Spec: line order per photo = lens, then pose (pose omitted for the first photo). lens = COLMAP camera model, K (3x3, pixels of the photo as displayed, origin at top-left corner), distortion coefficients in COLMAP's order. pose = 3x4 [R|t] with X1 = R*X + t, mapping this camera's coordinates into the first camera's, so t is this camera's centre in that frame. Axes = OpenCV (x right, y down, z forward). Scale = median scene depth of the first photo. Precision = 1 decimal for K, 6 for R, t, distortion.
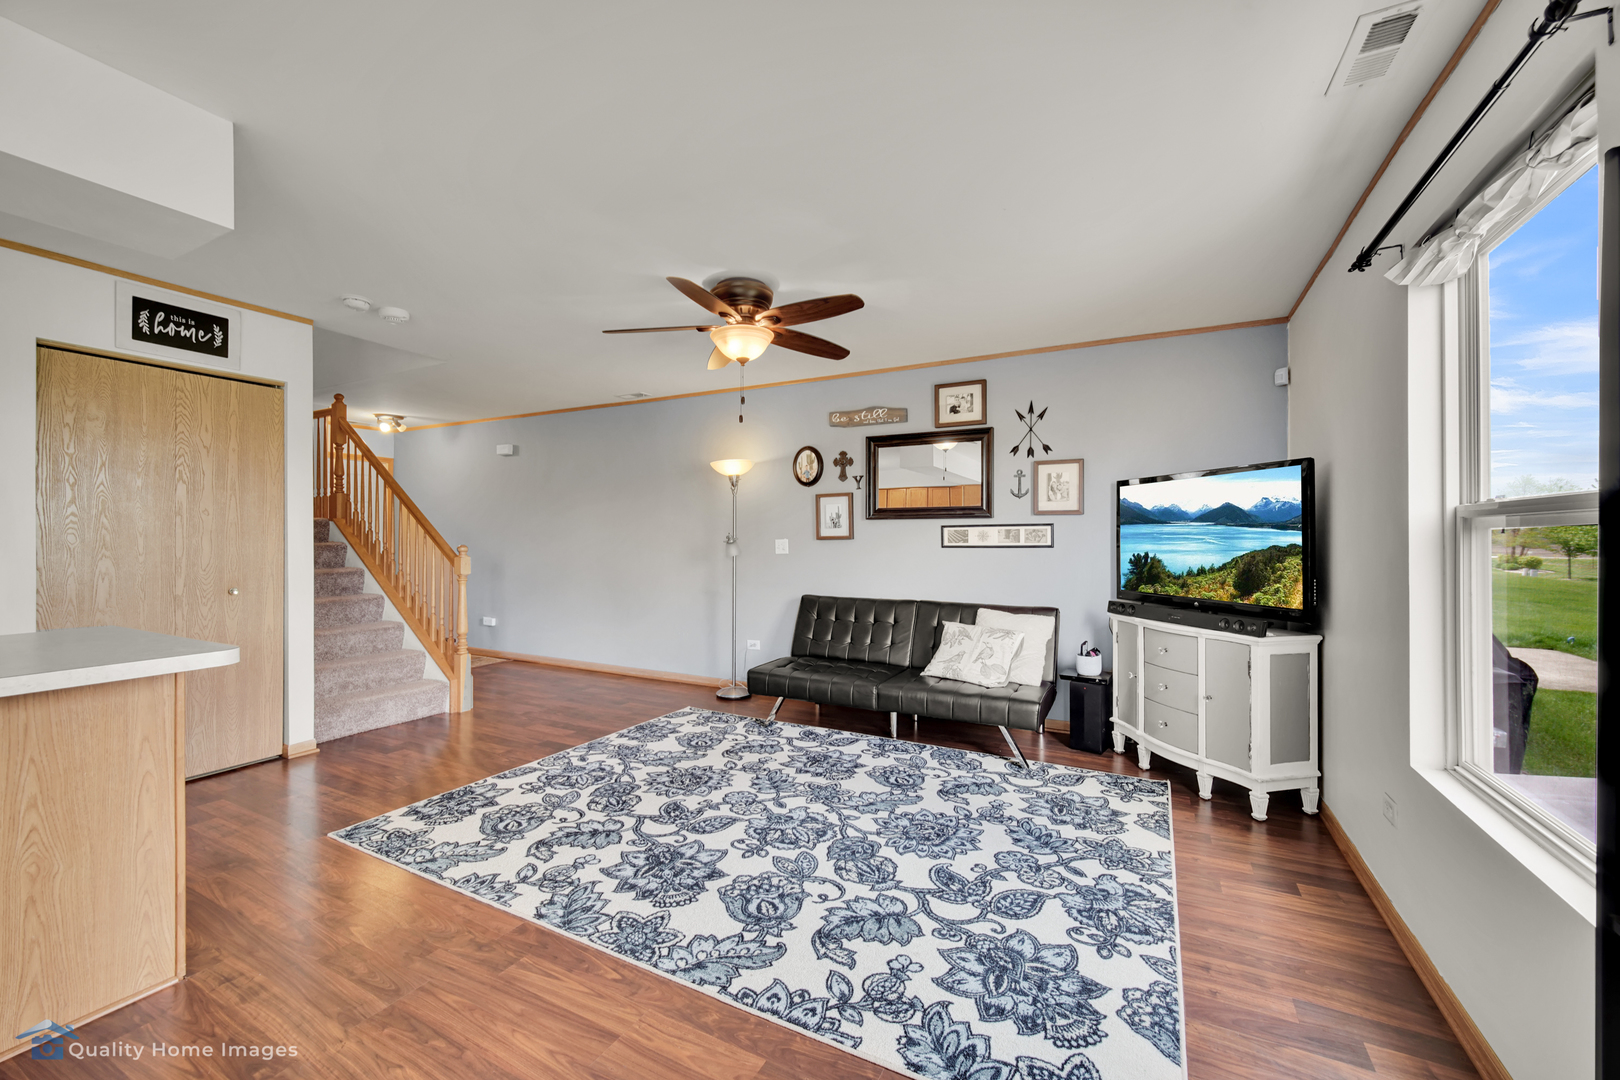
lens RADIAL K [[649.7, 0, 796.1], [0, 649.7, 535.9], [0, 0, 1]] dist [-0.001588, 0.000129]
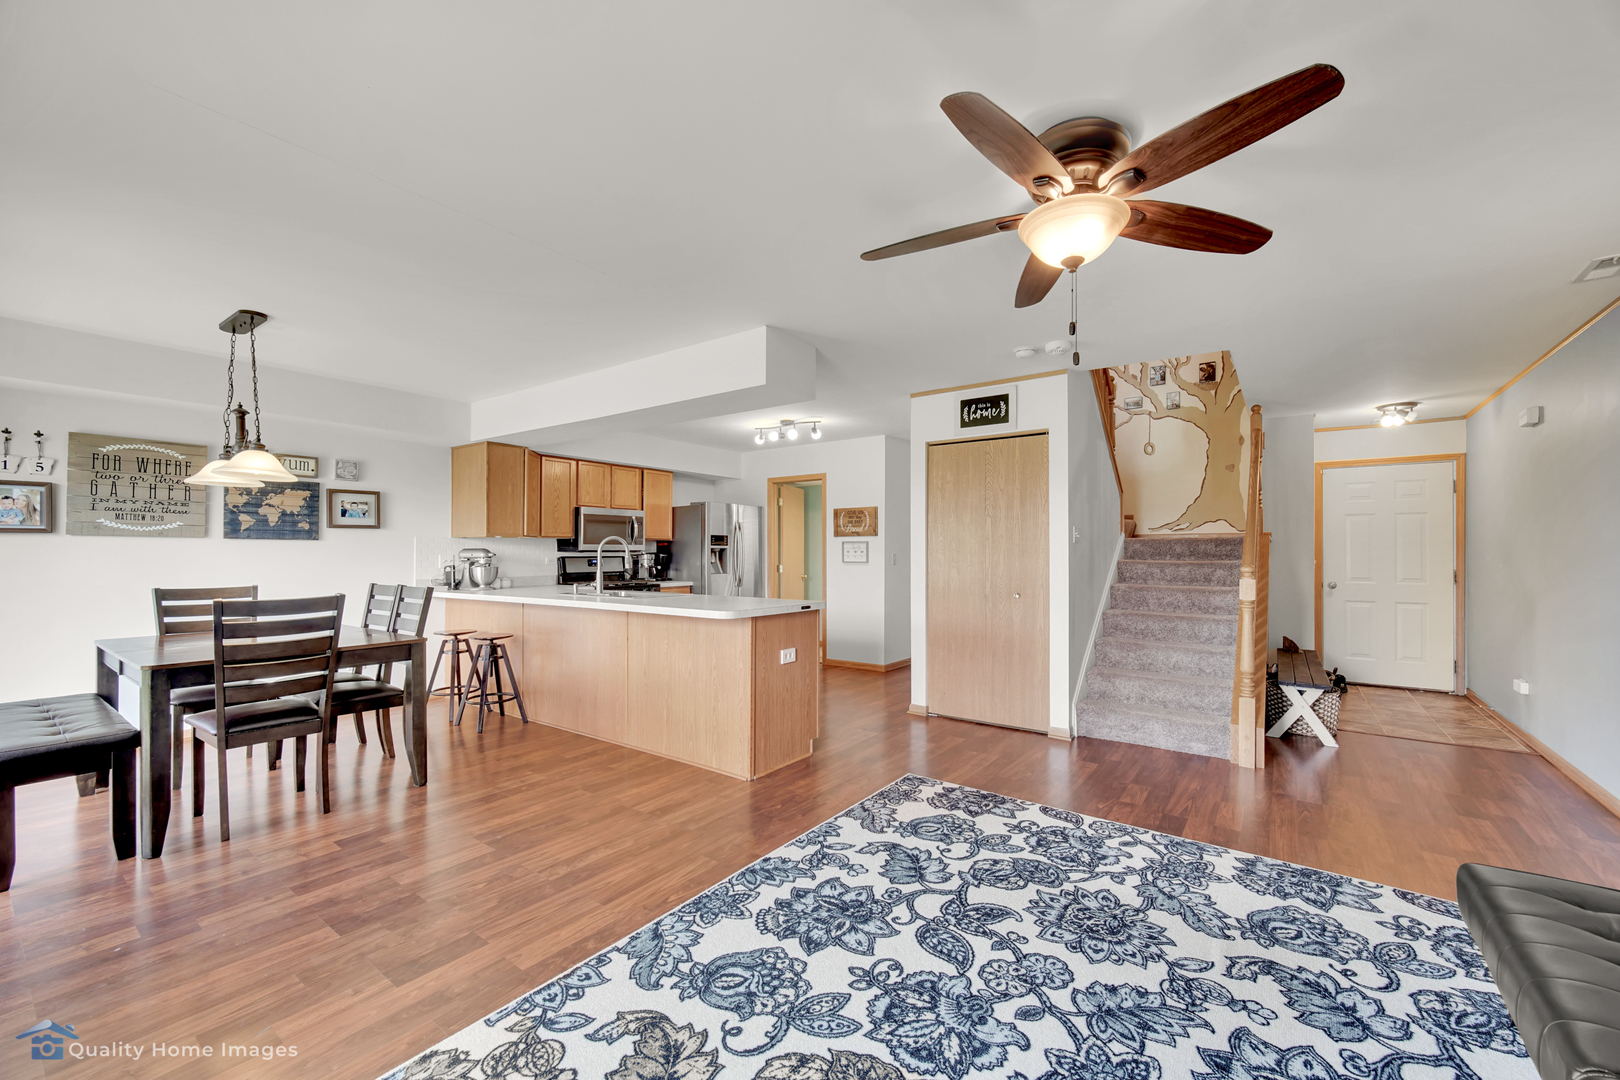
lens RADIAL K [[649.7, 0, 827.0], [0, 649.7, 549.7], [0, 0, 1]] dist [-0.001588, 0.000129]
pose [[-0.129590, -0.007905, -0.991536, 0.569683], [-0.000216, 0.999968, -0.007944, 0.002792], [0.991568, -0.000815, -0.129588, 0.882101]]
